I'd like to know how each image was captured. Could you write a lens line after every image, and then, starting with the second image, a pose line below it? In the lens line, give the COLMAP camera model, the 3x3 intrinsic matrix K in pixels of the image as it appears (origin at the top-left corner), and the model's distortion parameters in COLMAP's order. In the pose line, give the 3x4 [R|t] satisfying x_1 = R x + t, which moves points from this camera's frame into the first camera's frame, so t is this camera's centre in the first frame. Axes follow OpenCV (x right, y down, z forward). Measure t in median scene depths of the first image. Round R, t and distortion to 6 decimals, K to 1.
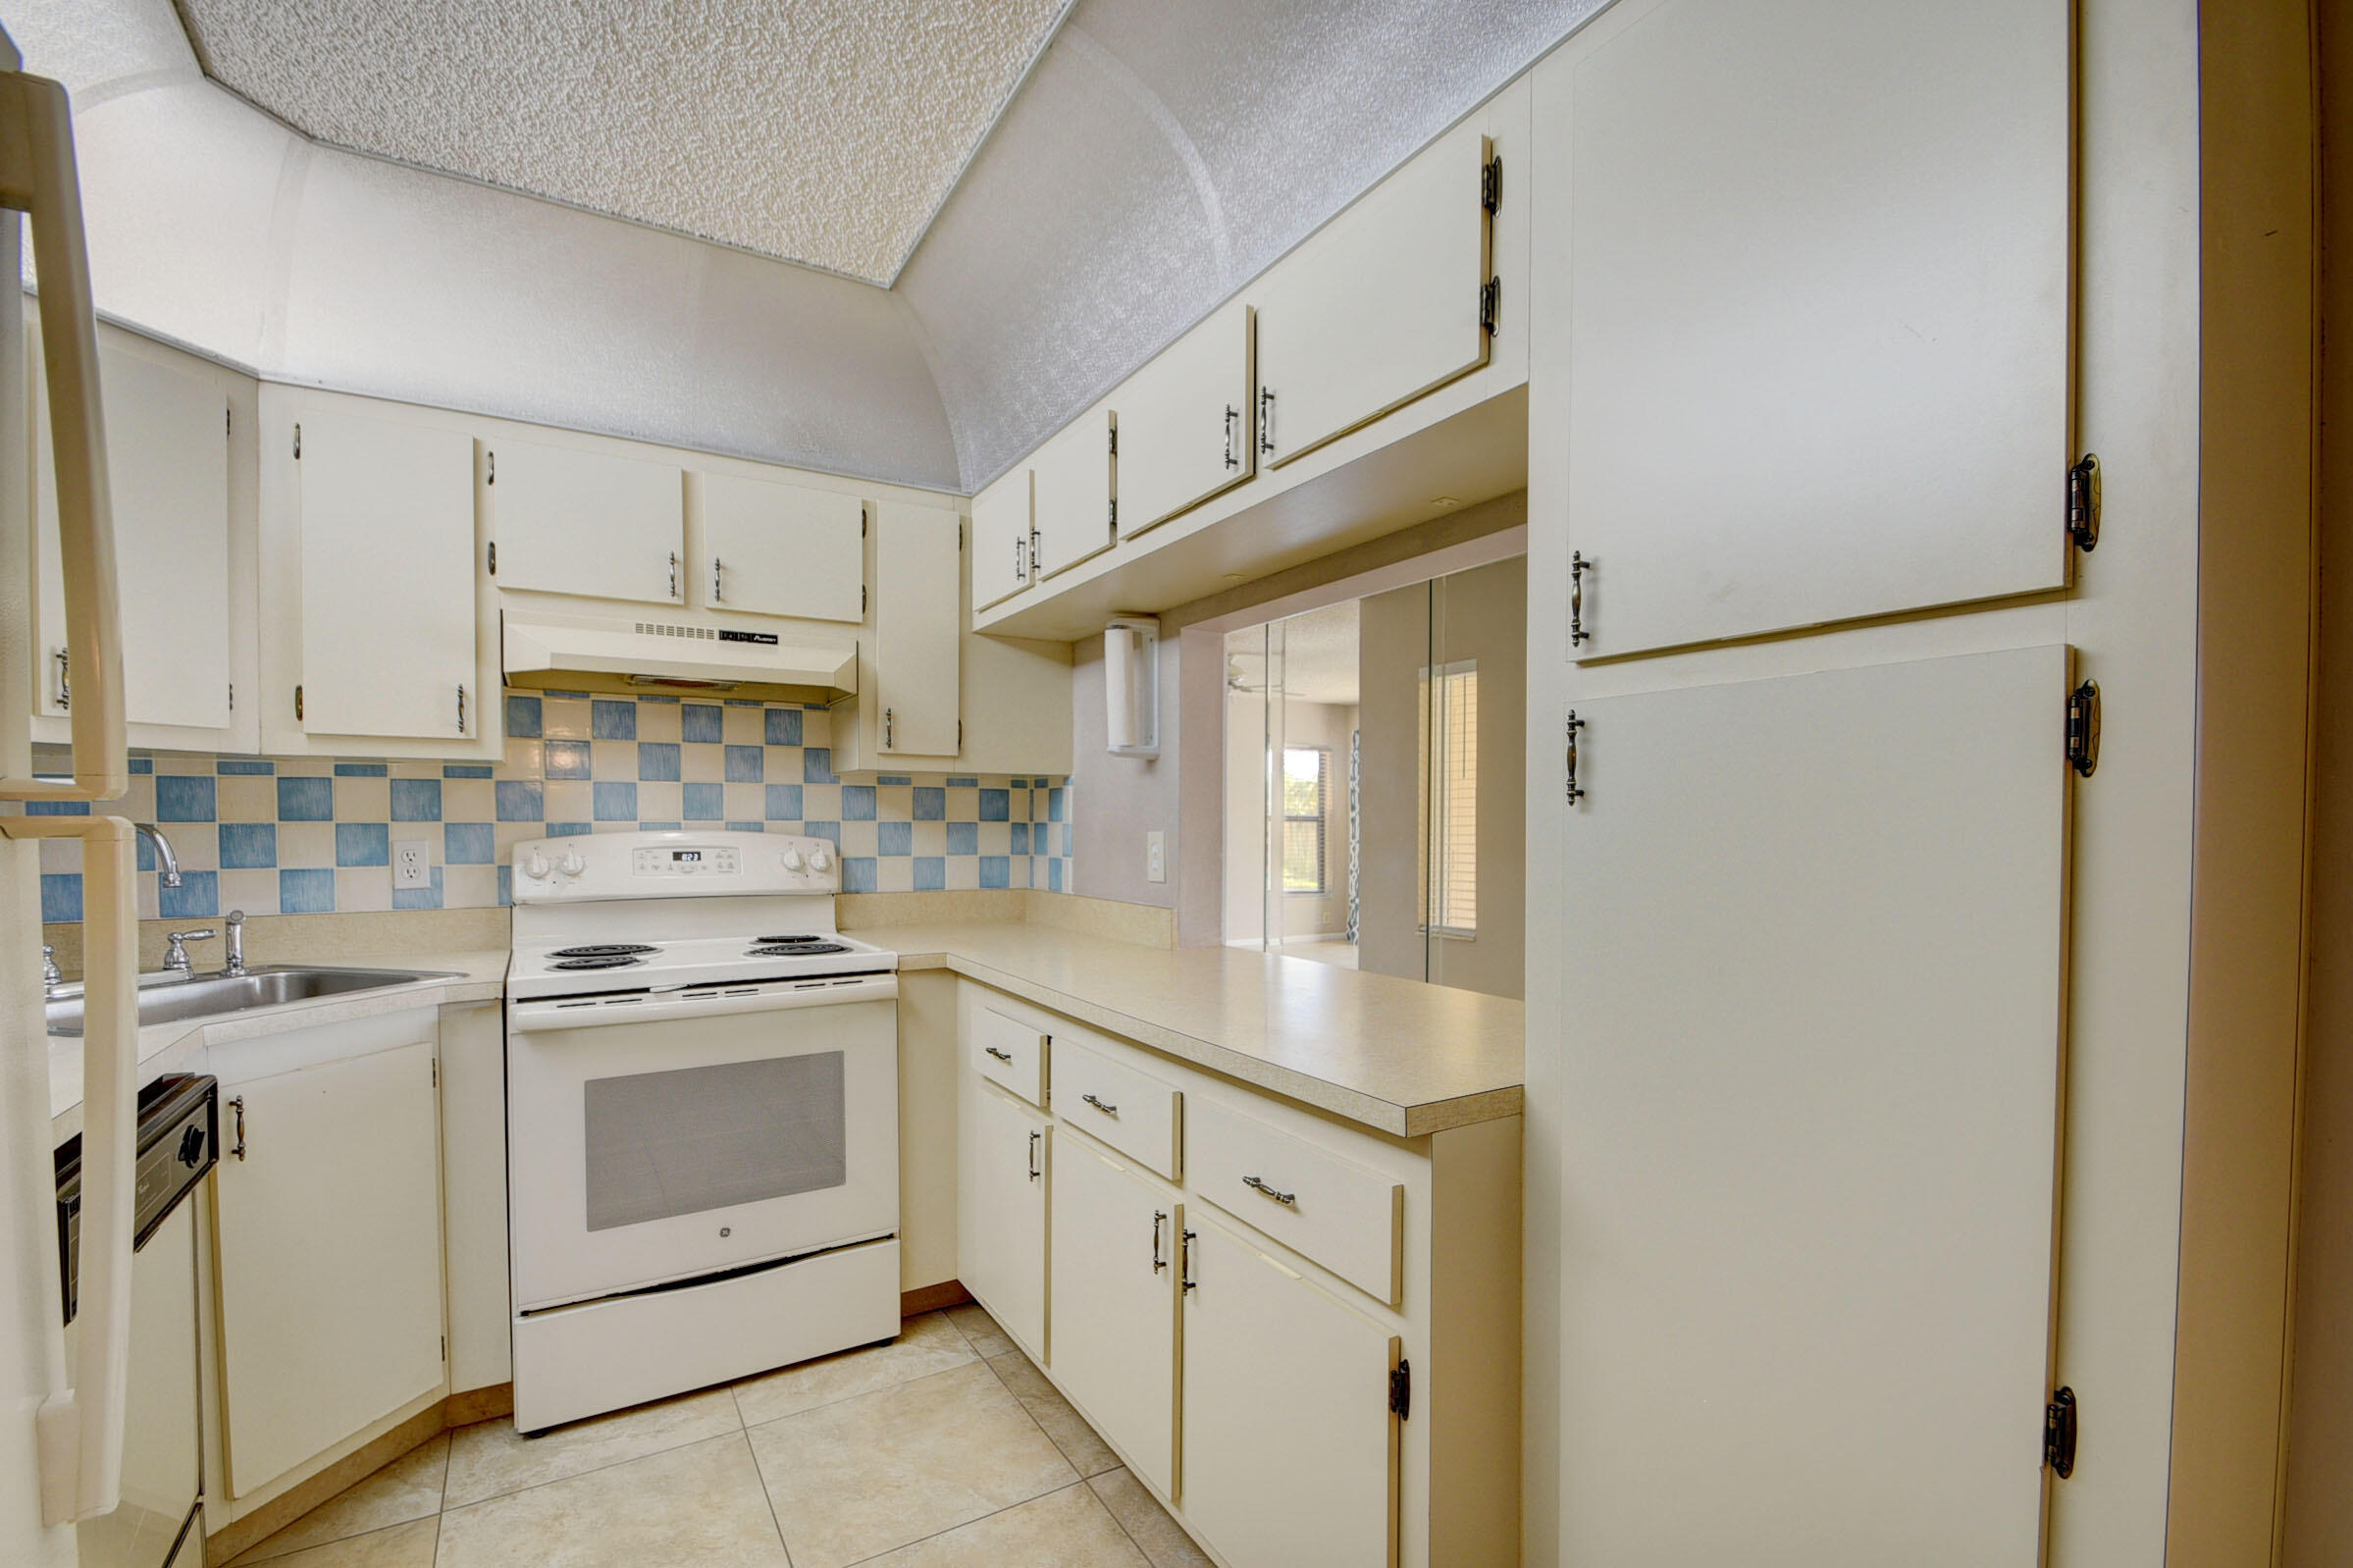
lens RADIAL K [[1039.2, 0, 1175.1], [0, 1039.2, 851.1], [0, 0, 1]] dist [0.004740, -0.011351]
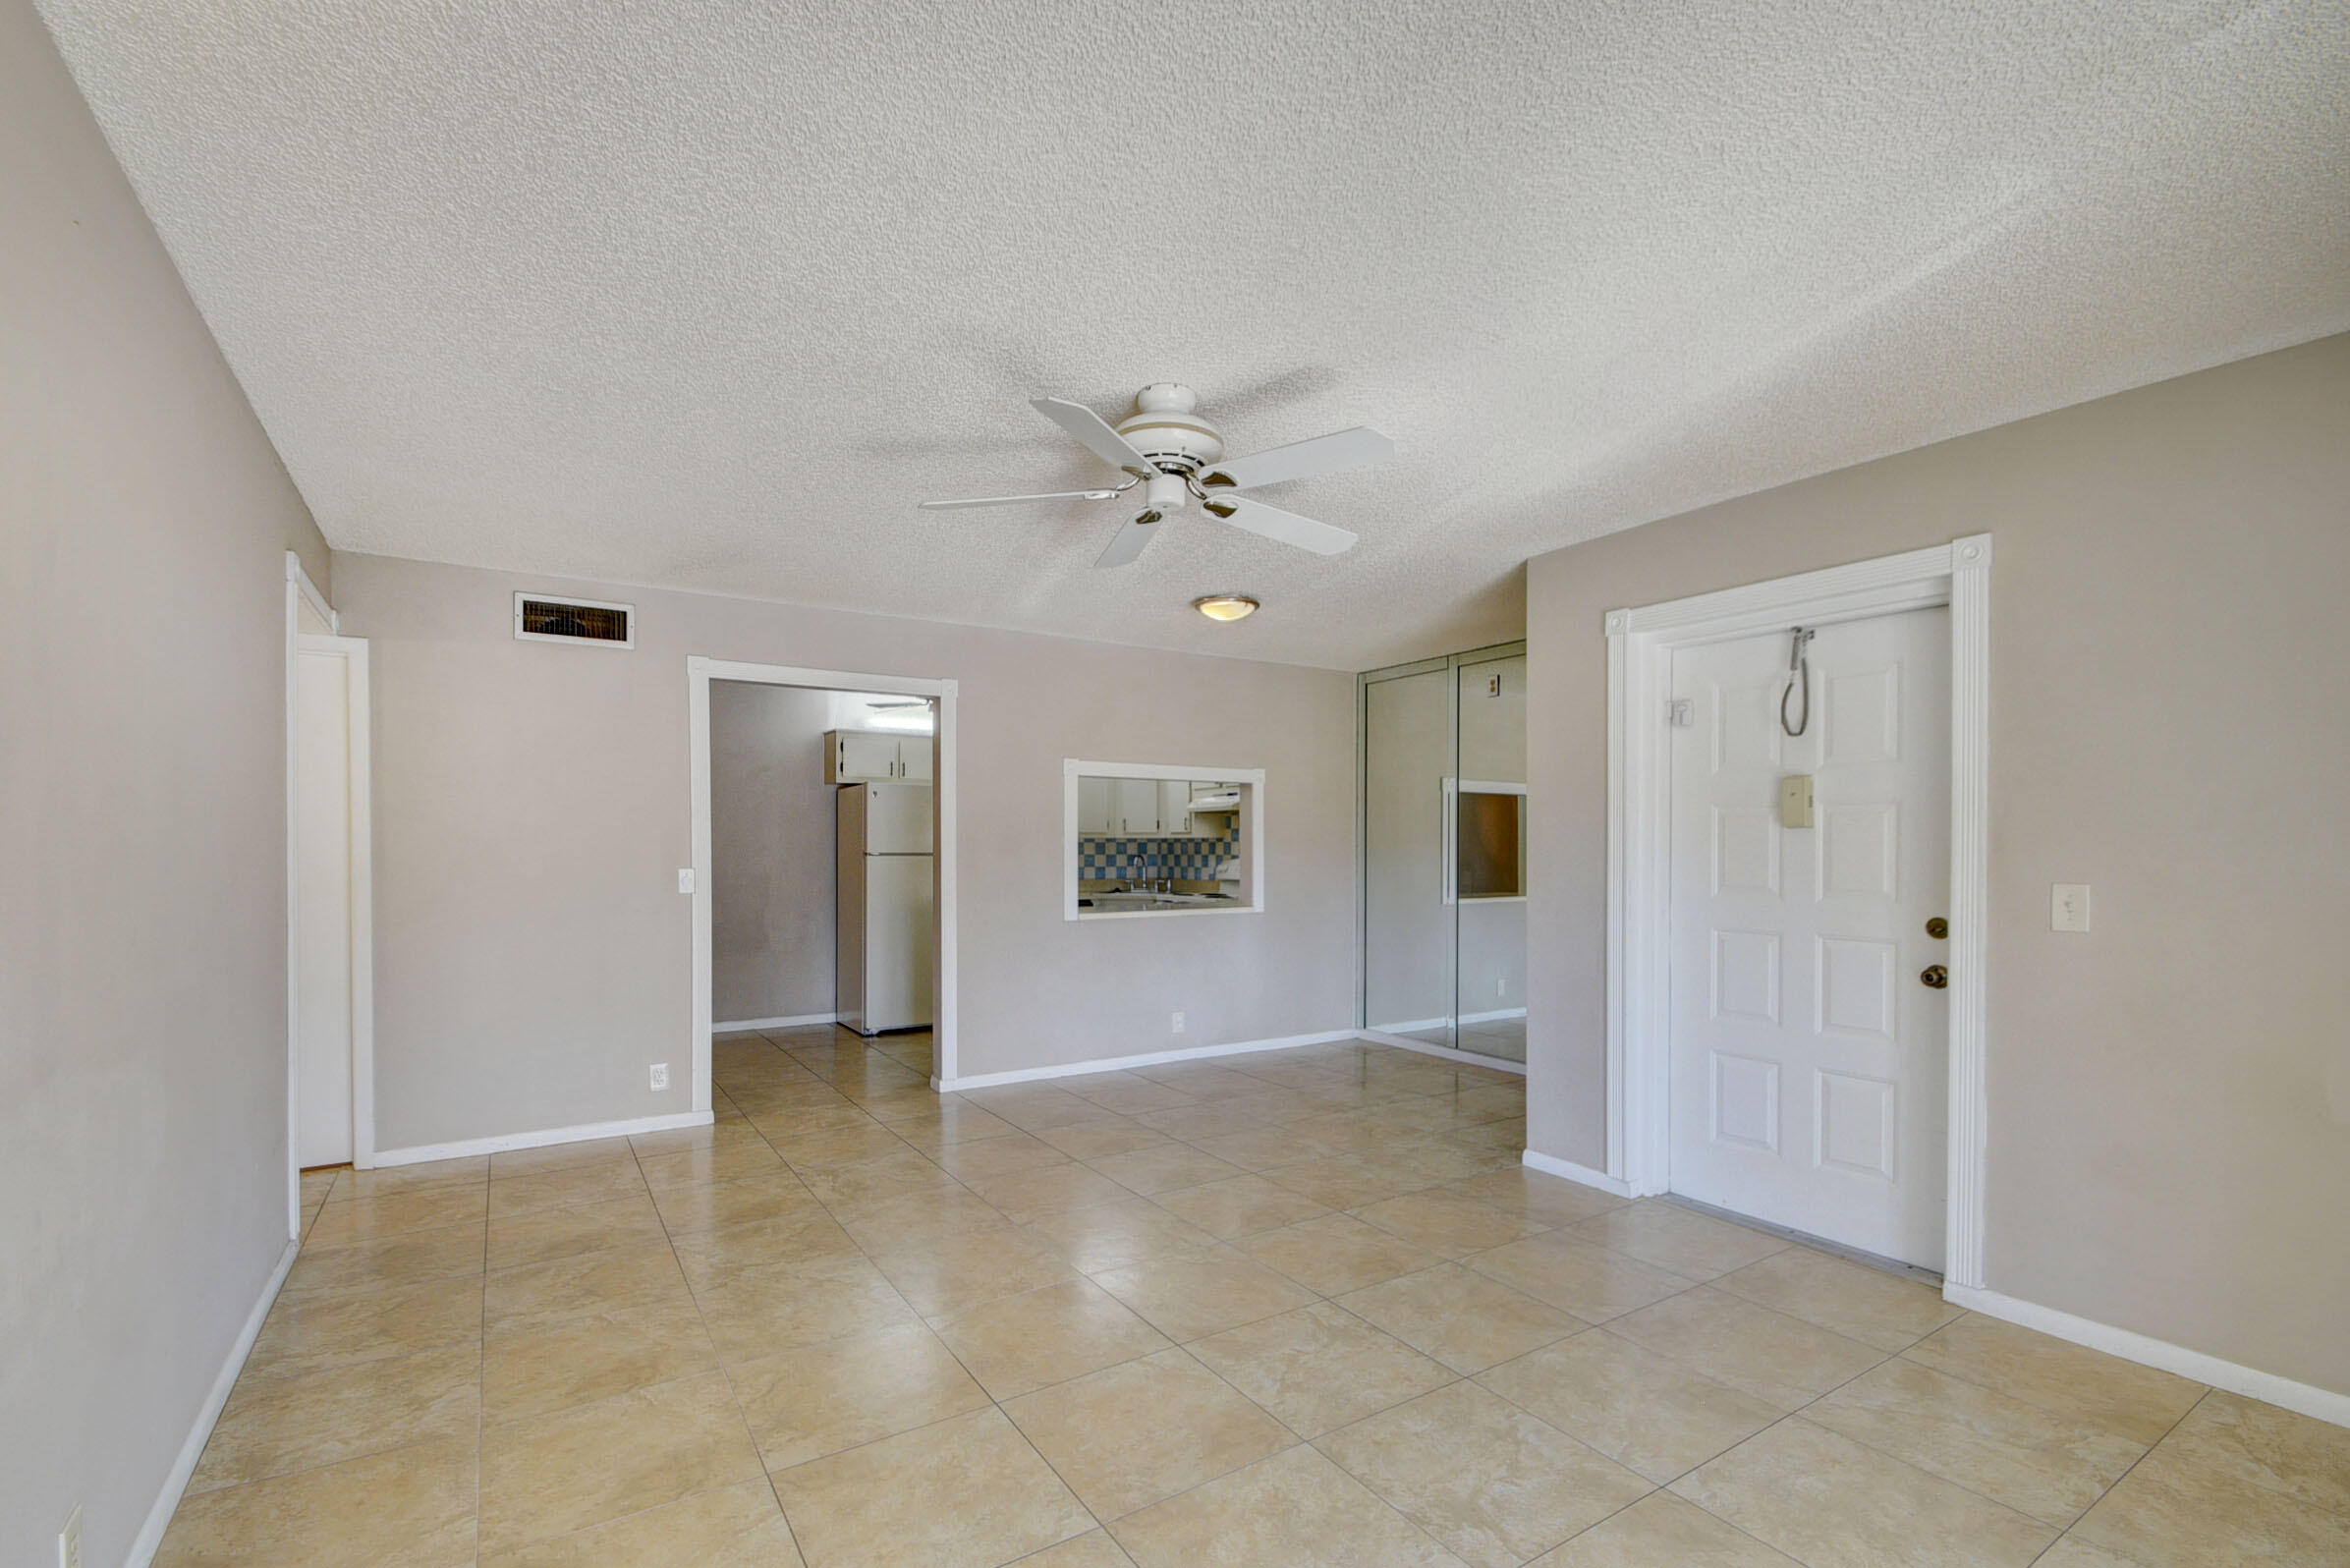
lens RADIAL K [[1037.8, 0, 1163.6], [0, 1037.8, 853.9], [0, 0, 1]] dist [0.004740, -0.011351]
pose [[0.018028, 0.007139, -0.999812, 2.733679], [-0.031081, 0.999495, 0.006576, -0.049261], [0.999354, 0.030957, 0.018241, 0.791083]]
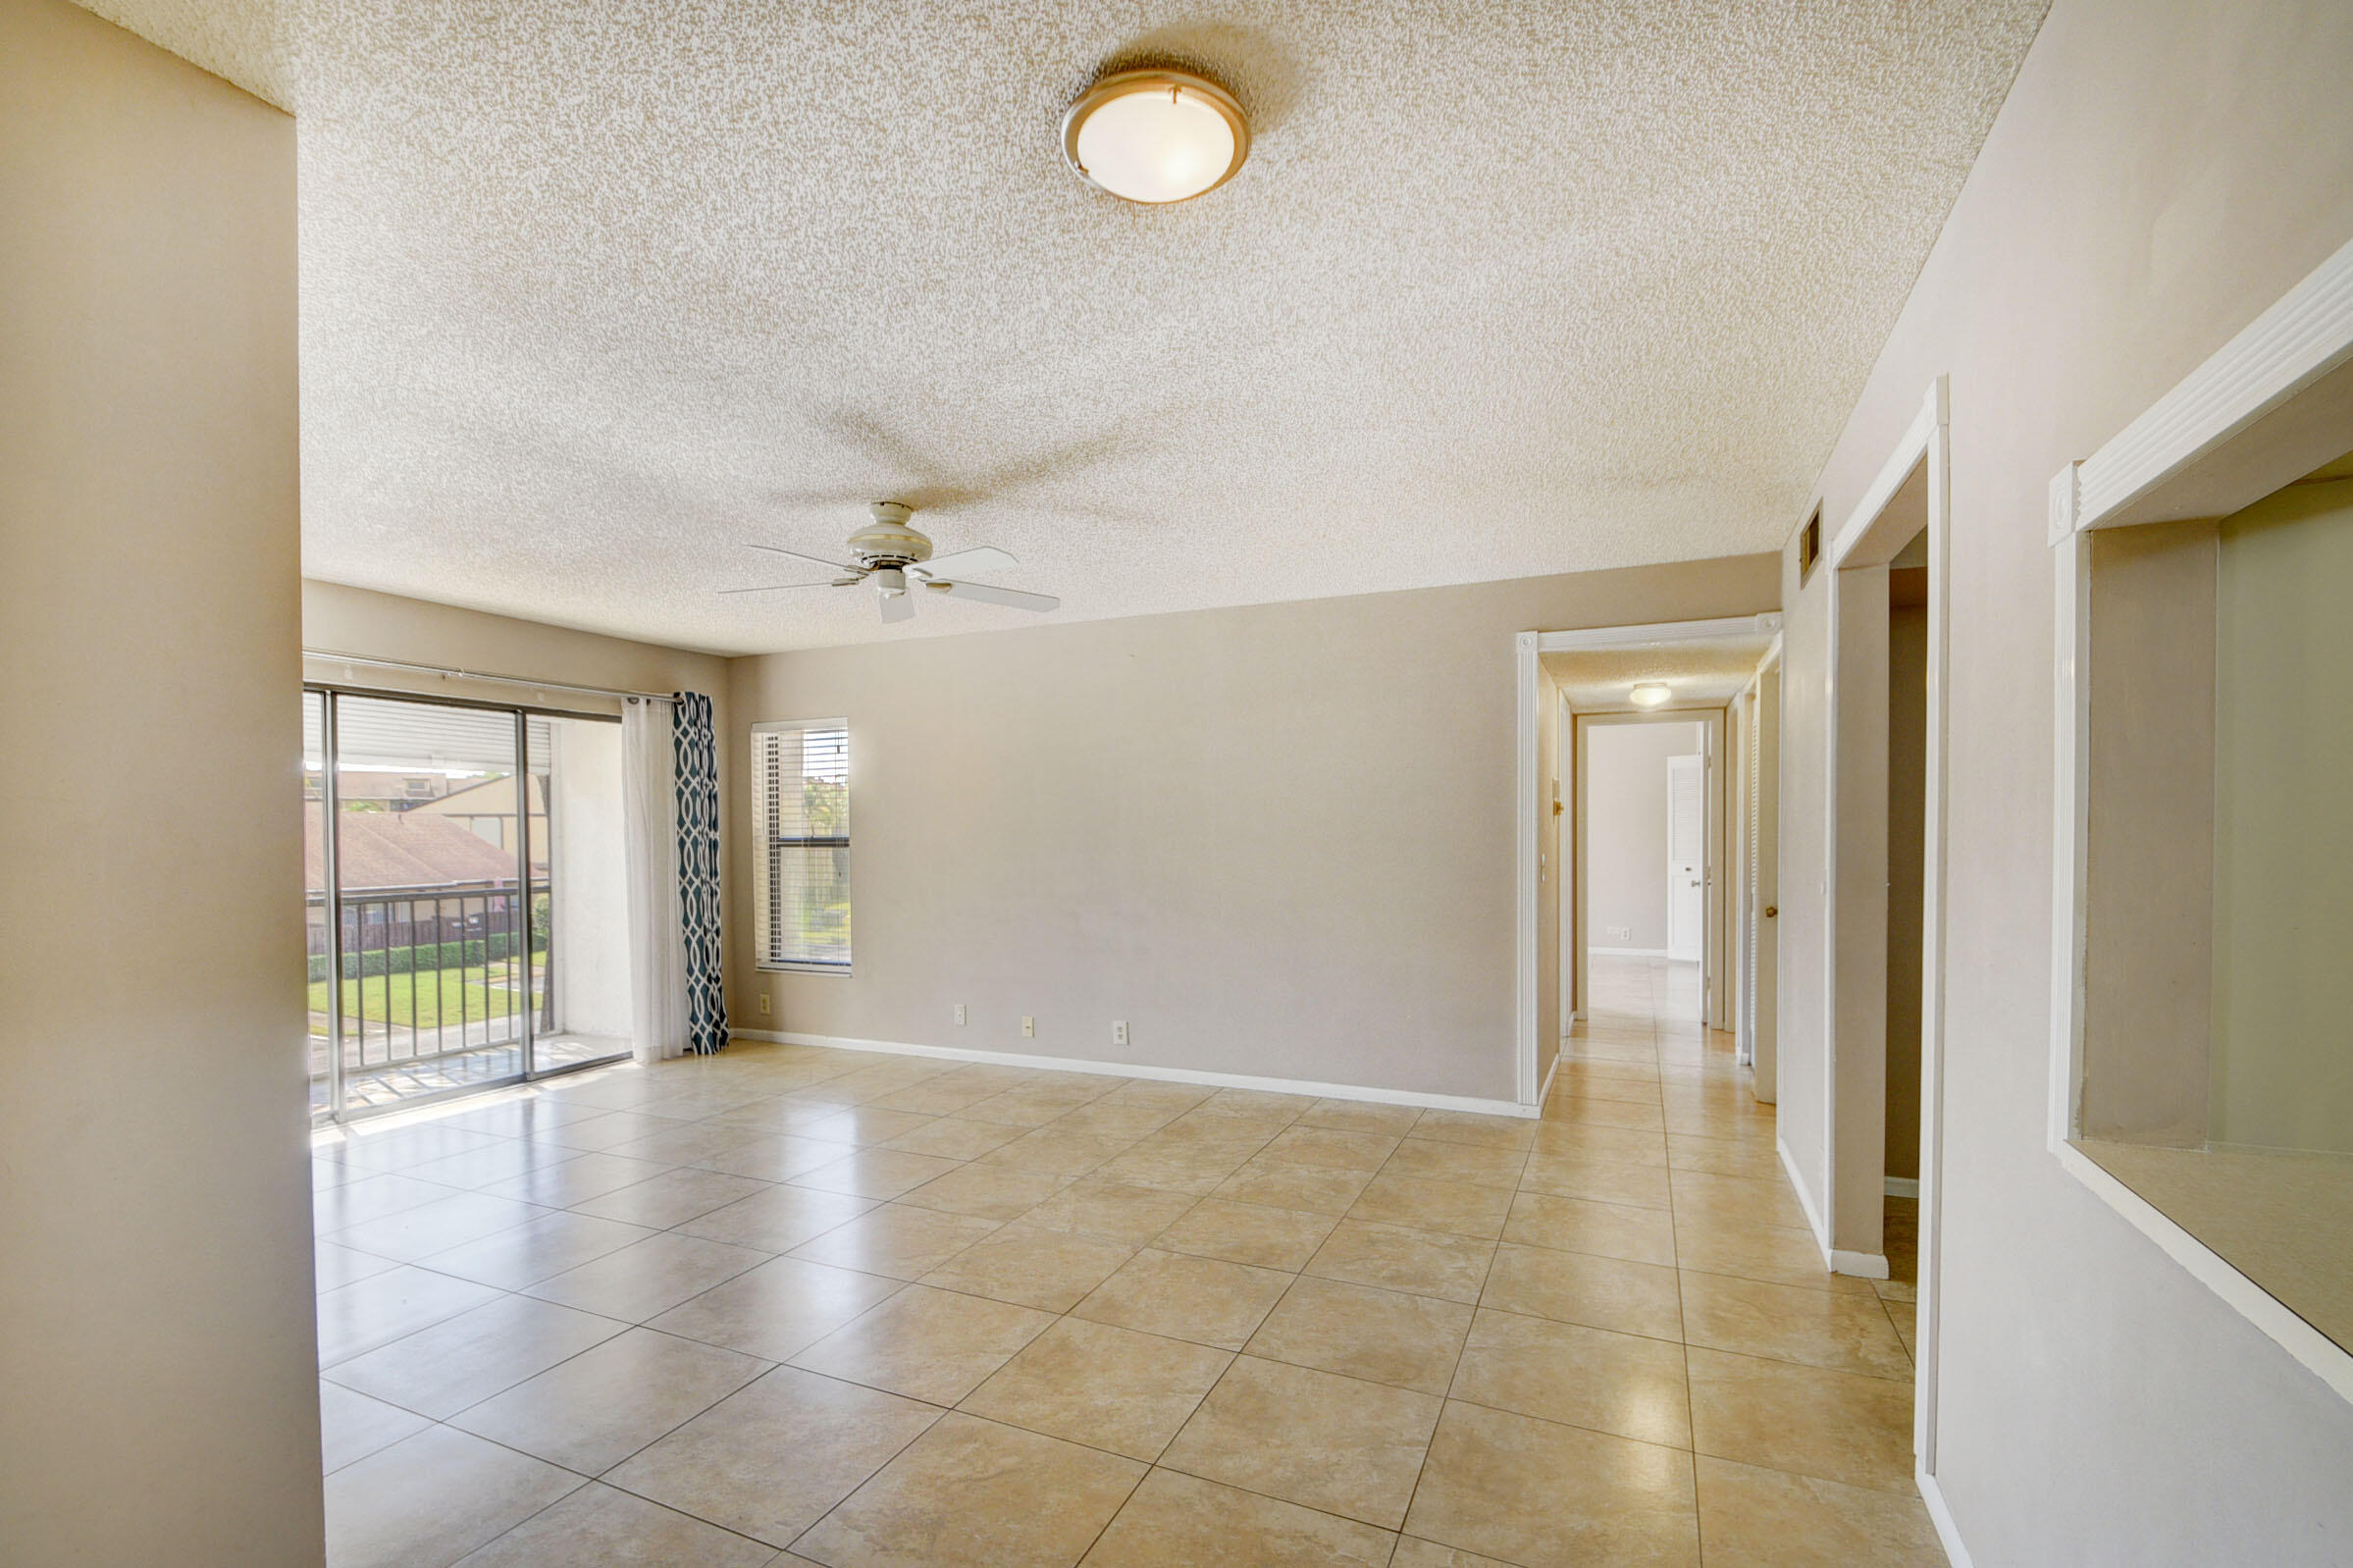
lens RADIAL K [[1039.2, 0, 1166.6], [0, 1039.2, 843.6], [0, 0, 1]] dist [0.004740, -0.011351]
pose [[-0.562649, -0.008508, 0.826652, 0.135229], [0.027972, 0.999179, 0.029323, -0.074903], [-0.826222, 0.039622, -0.561949, 1.342129]]
